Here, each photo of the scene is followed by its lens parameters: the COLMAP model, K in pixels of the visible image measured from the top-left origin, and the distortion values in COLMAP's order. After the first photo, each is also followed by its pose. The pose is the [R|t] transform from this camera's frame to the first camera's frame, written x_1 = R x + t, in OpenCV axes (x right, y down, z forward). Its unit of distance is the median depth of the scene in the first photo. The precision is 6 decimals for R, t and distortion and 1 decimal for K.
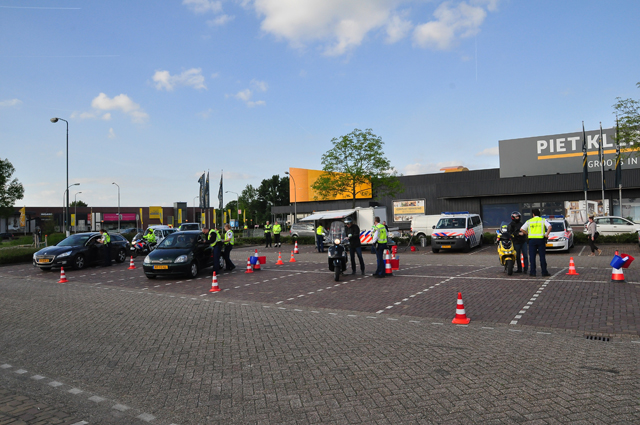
lens RADIAL K [[455.9, 0, 320.0], [0, 455.9, 212.5], [0, 0, 1]] dist [-0.045942, 0.000283]
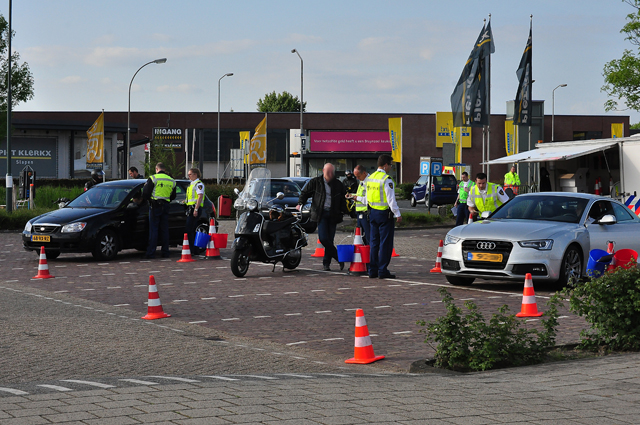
lens RADIAL K [[1506.5, 0, 320.0], [0, 1506.5, 212.5], [0, 0, 1]] dist [-0.180036, -0.015563]
pose [[0.878841, 0.038407, -0.475566, 0.281339], [-0.011909, 0.998210, 0.058607, -0.009584], [0.476966, -0.045842, 0.877726, -0.153630]]
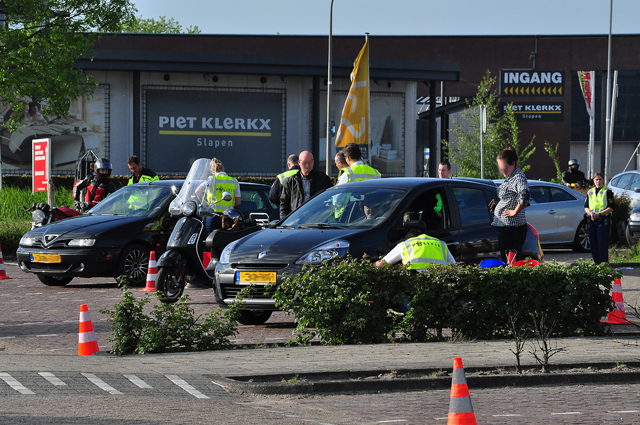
lens RADIAL K [[3663.9, 0, 320.0], [0, 3663.9, 212.5], [0, 0, 1]] dist [0.151475, 1.536278]
pose [[0.765066, 0.036790, -0.642900, 0.639101], [-0.008807, 0.998871, 0.046681, -0.024215], [0.643892, -0.030052, 0.764526, -0.401517]]
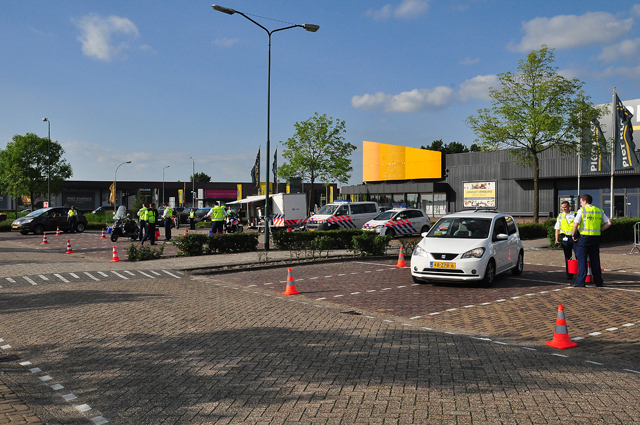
lens RADIAL K [[649.2, 0, 320.0], [0, 649.2, 212.5], [0, 0, 1]] dist [0.008870, 0.005239]
pose [[0.937517, 0.027493, -0.346850, 0.439251], [-0.014906, 0.999132, 0.038907, -0.016318], [0.347619, -0.031306, 0.937113, -0.263396]]
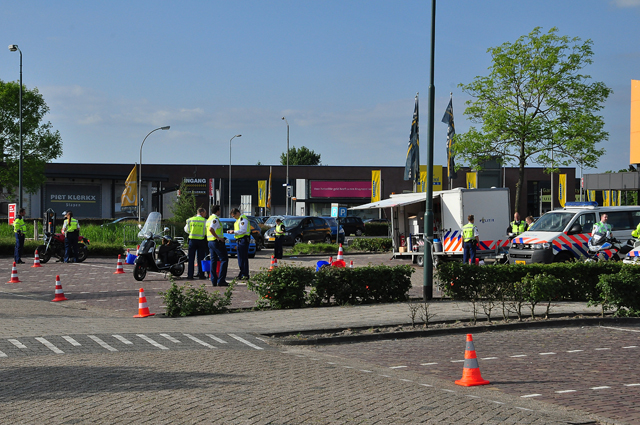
lens RADIAL K [[1301.8, 0, 320.0], [0, 1301.8, 212.5], [0, 0, 1]] dist [0.174317, 0.074413]
pose [[0.866690, 0.028060, -0.498057, 0.446528], [-0.014573, 0.999415, 0.030946, -0.017151], [0.498634, -0.019563, 0.866592, -0.276177]]
